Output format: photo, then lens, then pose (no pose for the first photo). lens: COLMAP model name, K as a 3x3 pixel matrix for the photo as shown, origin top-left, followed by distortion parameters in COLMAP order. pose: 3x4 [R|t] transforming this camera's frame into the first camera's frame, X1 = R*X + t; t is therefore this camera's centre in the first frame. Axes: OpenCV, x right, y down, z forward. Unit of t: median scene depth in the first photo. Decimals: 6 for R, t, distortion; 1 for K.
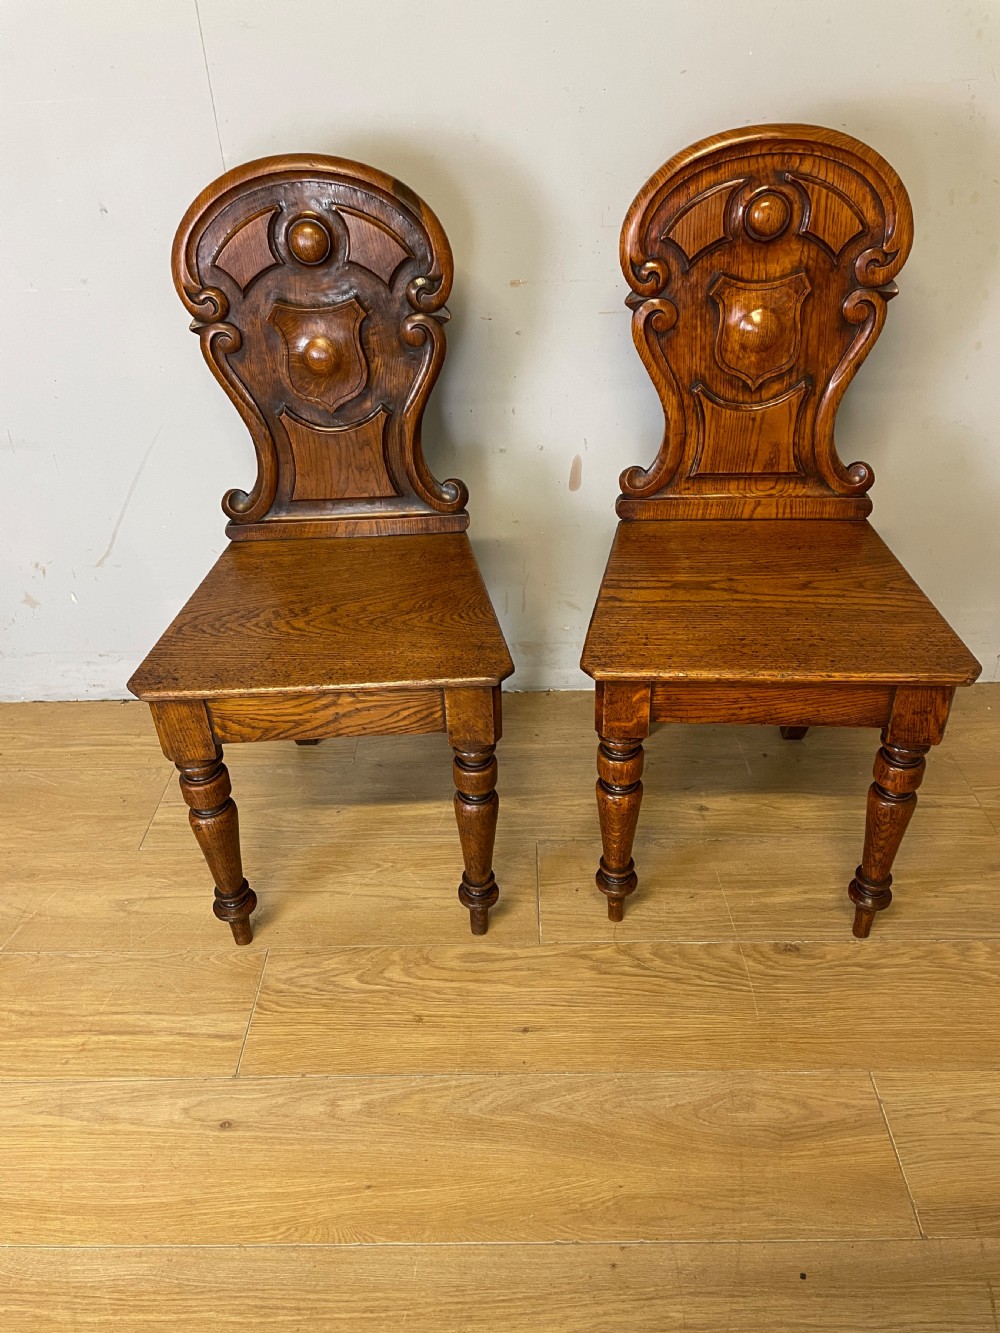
lens RADIAL K [[1014.8, 0, 507.0], [0, 1014.8, 655.2], [0, 0, 1]] dist [0.092422, -0.121168]
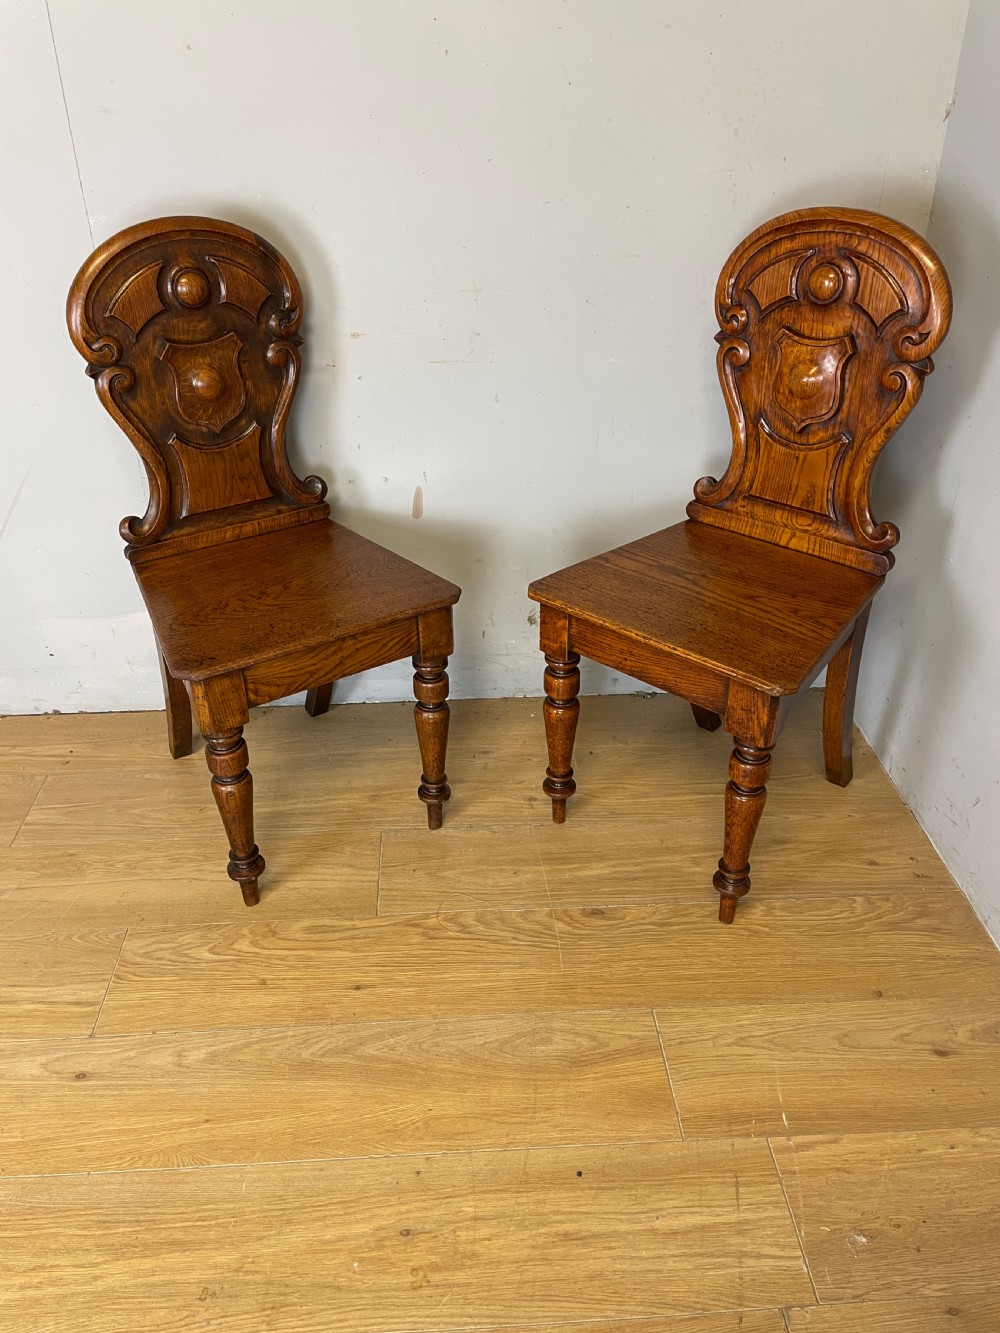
lens RADIAL K [[1014.8, 0, 492.0], [0, 1014.8, 657.2], [0, 0, 1]] dist [0.092422, -0.121168]
pose [[0.997749, -0.009367, 0.066399, 0.090257], [0.012327, 0.998942, -0.044304, 0.052292], [-0.065913, 0.045023, 0.996809, -0.143663]]
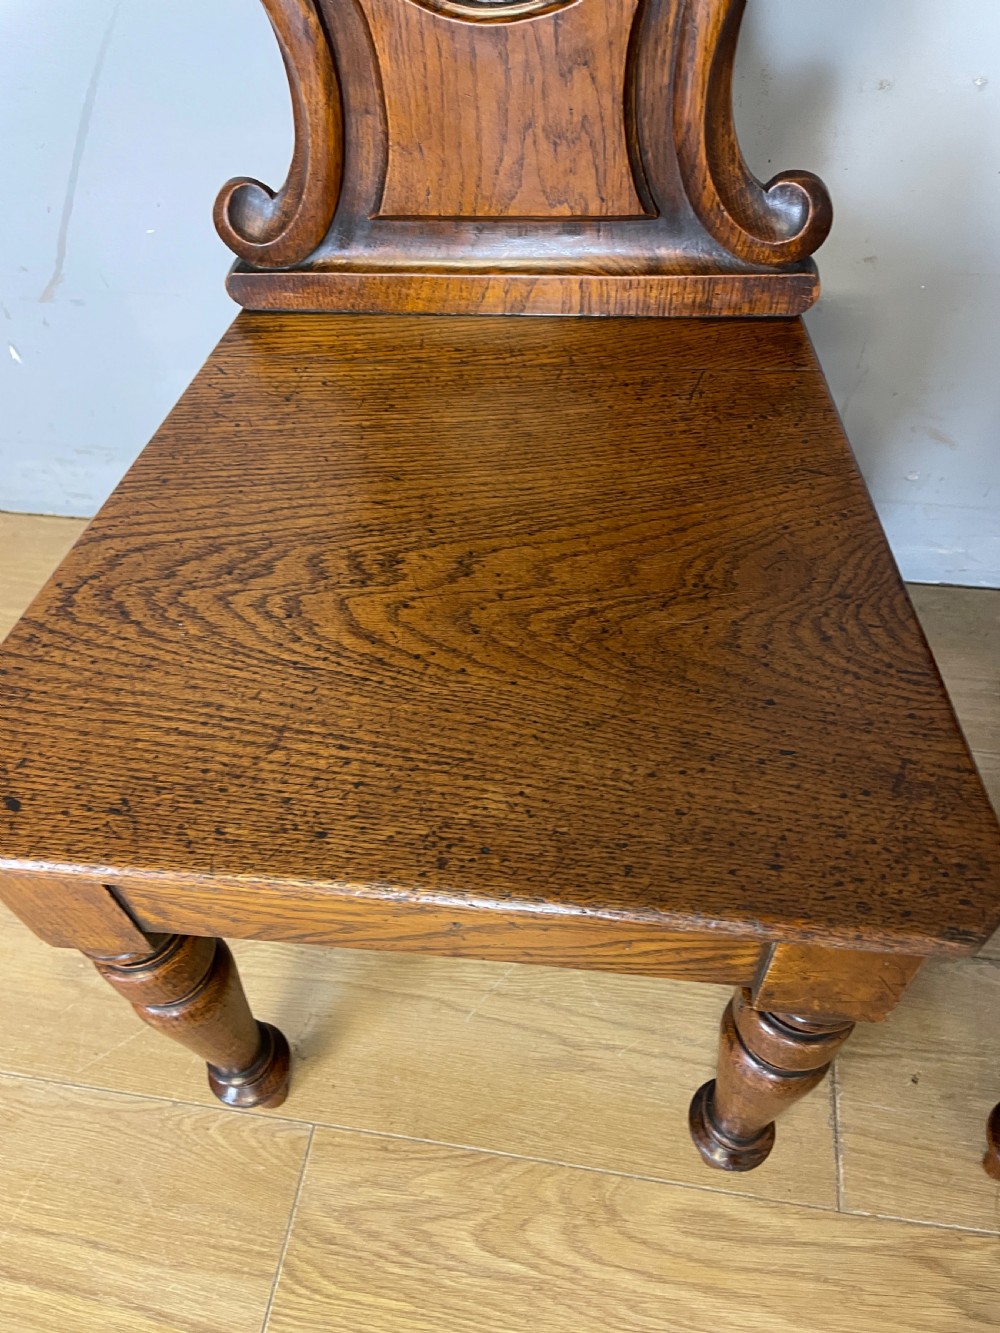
lens RADIAL K [[1017.0, 0, 489.9], [0, 1017.0, 656.2], [0, 0, 1]] dist [0.089853, -0.122279]
pose [[0.987034, 0.104387, -0.121935, -0.107327], [-0.060244, 0.945036, 0.321369, -0.129303], [0.148780, -0.309856, 0.939071, 0.613127]]
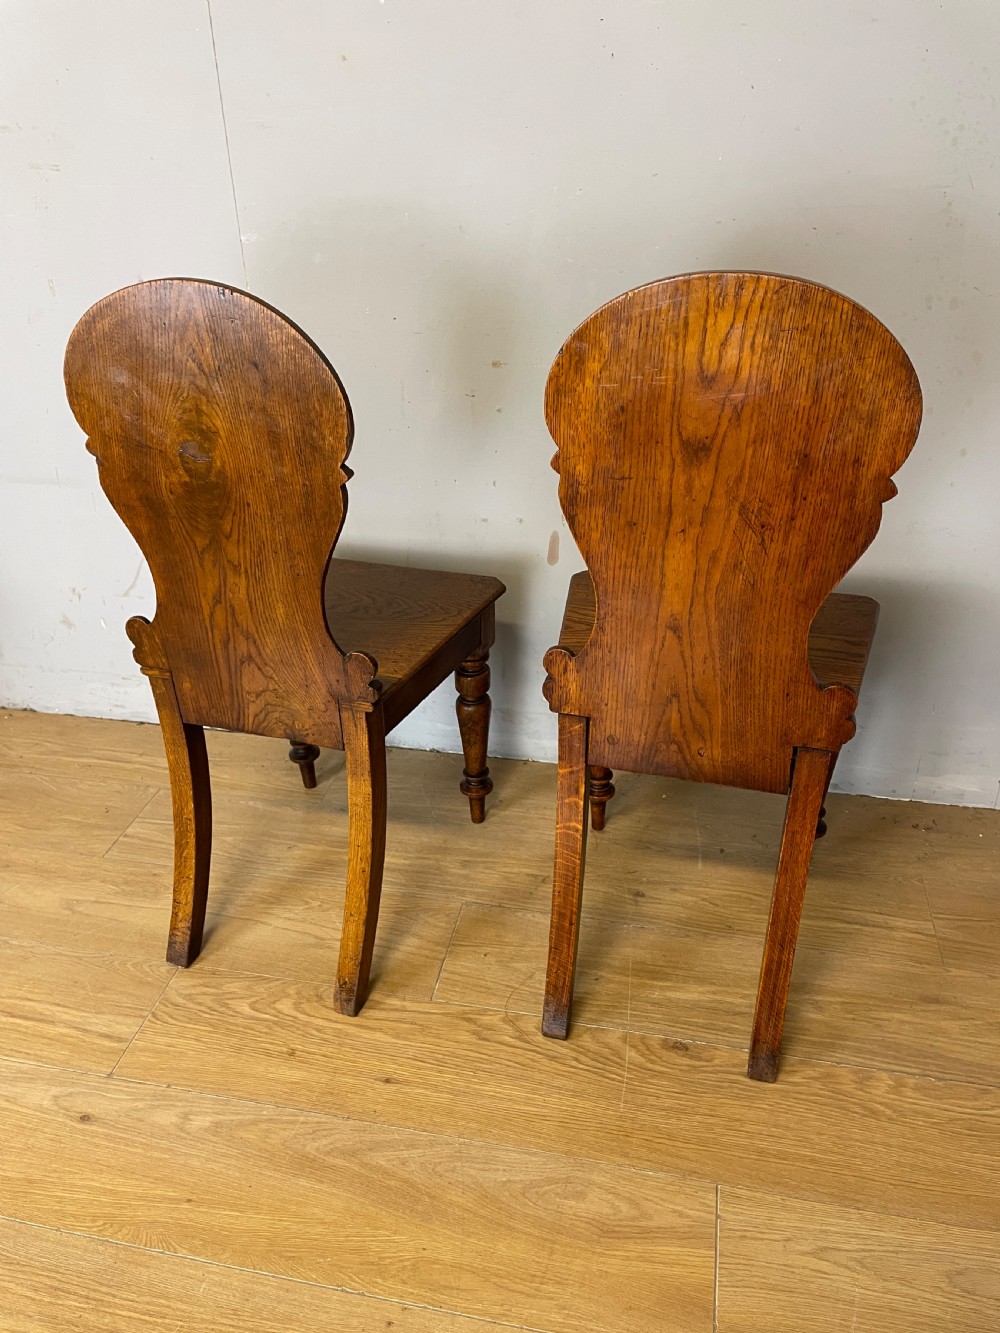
lens RADIAL K [[1017.0, 0, 491.4], [0, 1017.0, 657.5], [0, 0, 1]] dist [0.089853, -0.122279]
pose [[0.979424, 0.103335, -0.173352, 0.240417], [-0.117028, 0.990609, -0.070696, 0.013378], [0.164419, 0.089528, 0.982319, -0.011389]]
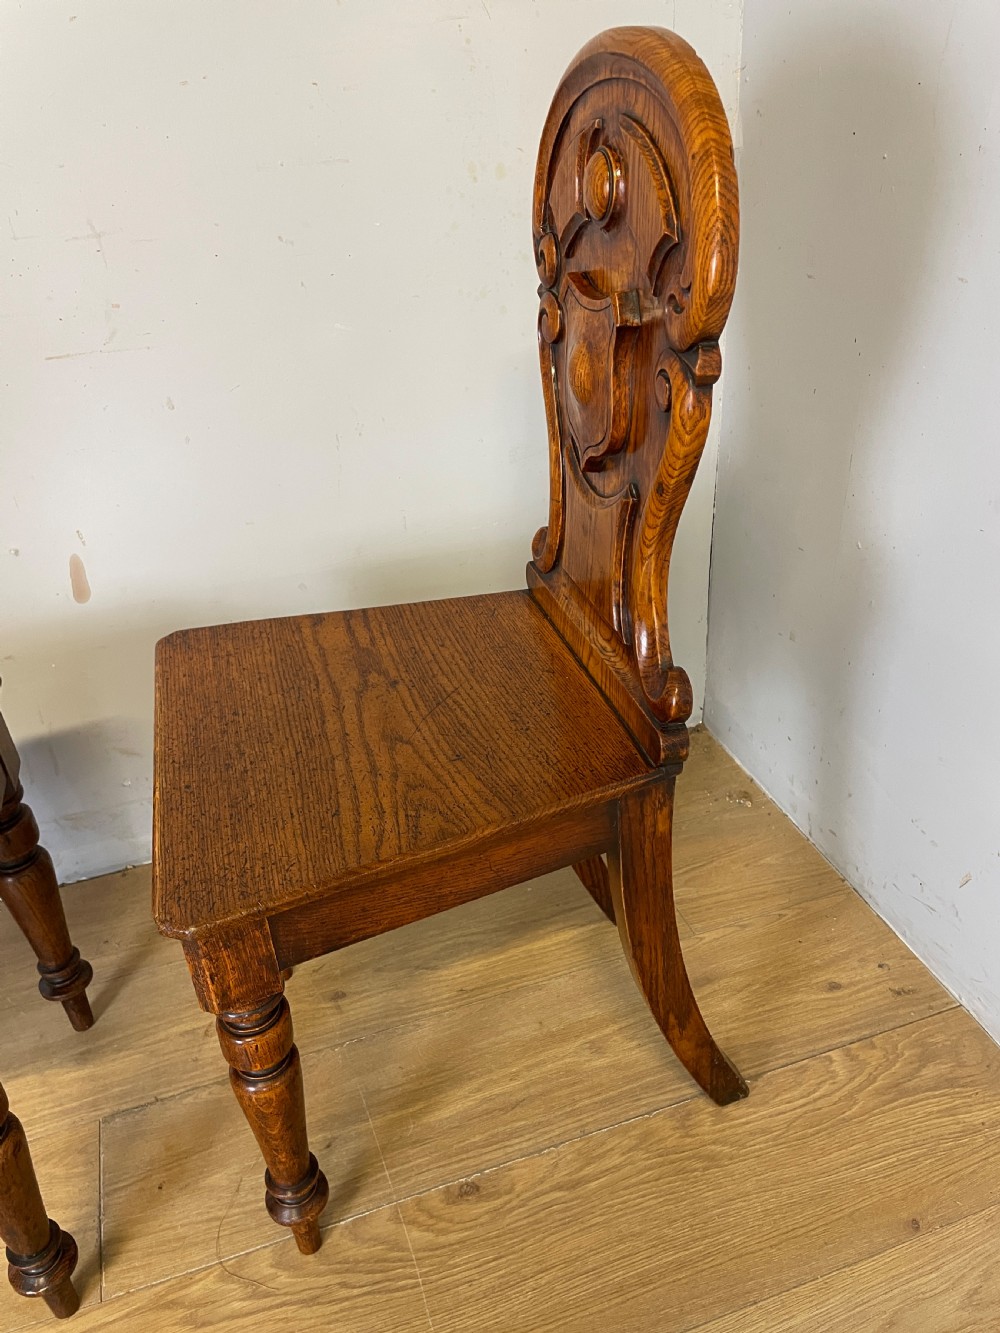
lens RADIAL K [[1014.8, 0, 495.8], [0, 1014.8, 655.7], [0, 0, 1]] dist [0.092422, -0.121168]
pose [[0.947411, -0.183312, 0.262315, 0.180742], [0.201107, 0.978649, -0.042444, -0.043590], [-0.248934, 0.092965, 0.964048, 0.280245]]
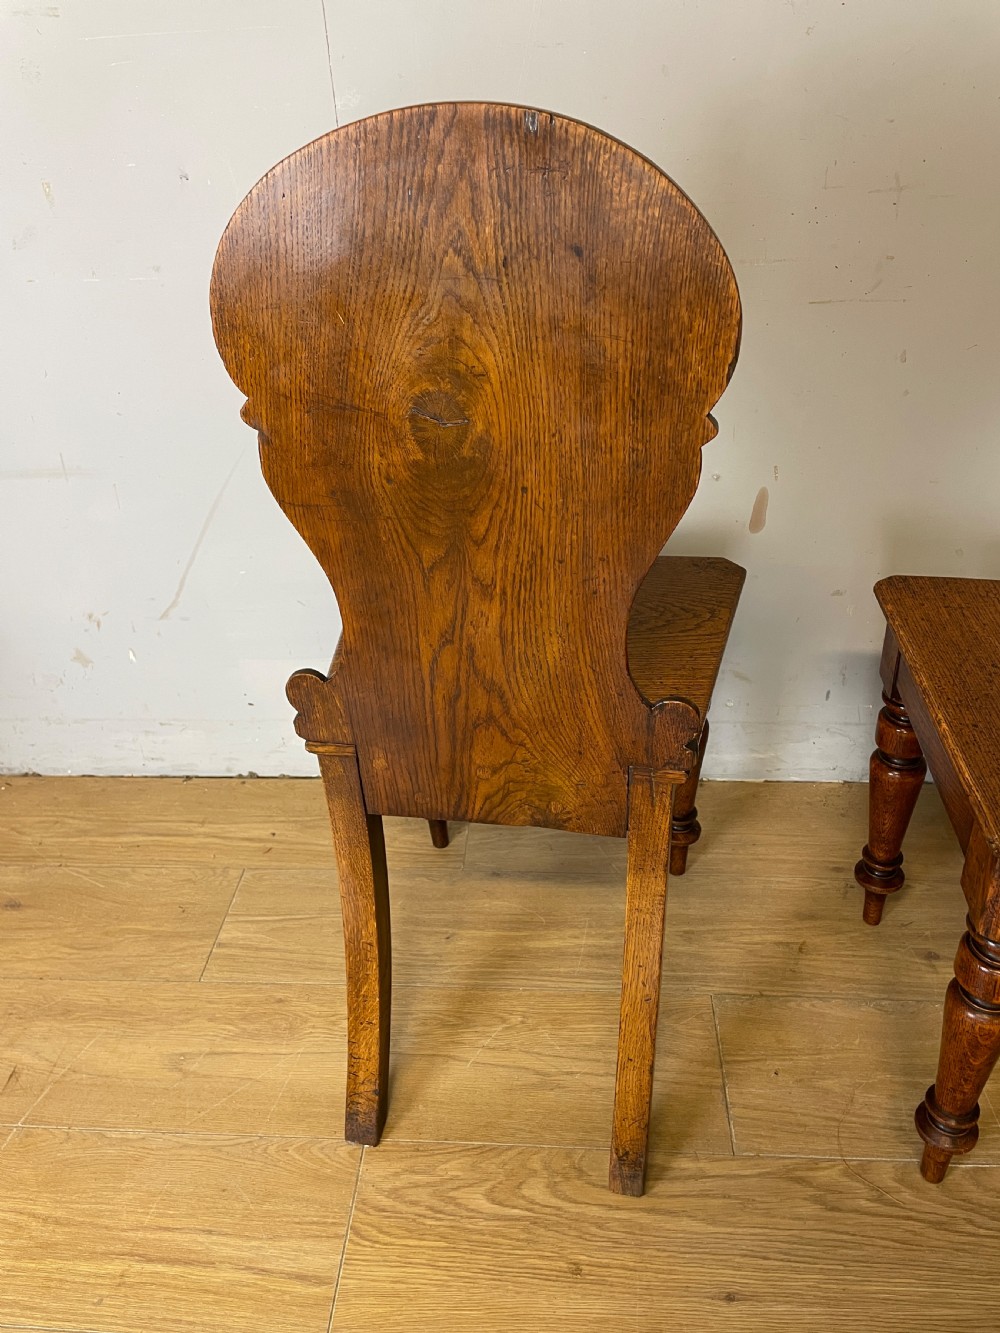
lens RADIAL K [[1017.0, 0, 489.8], [0, 1017.0, 654.8], [0, 0, 1]] dist [0.089853, -0.122279]
pose [[0.997534, 0.019151, -0.067519, -0.102774], [-0.021607, 0.999124, -0.035832, -0.044141], [0.066774, 0.037203, 0.997074, 0.255656]]
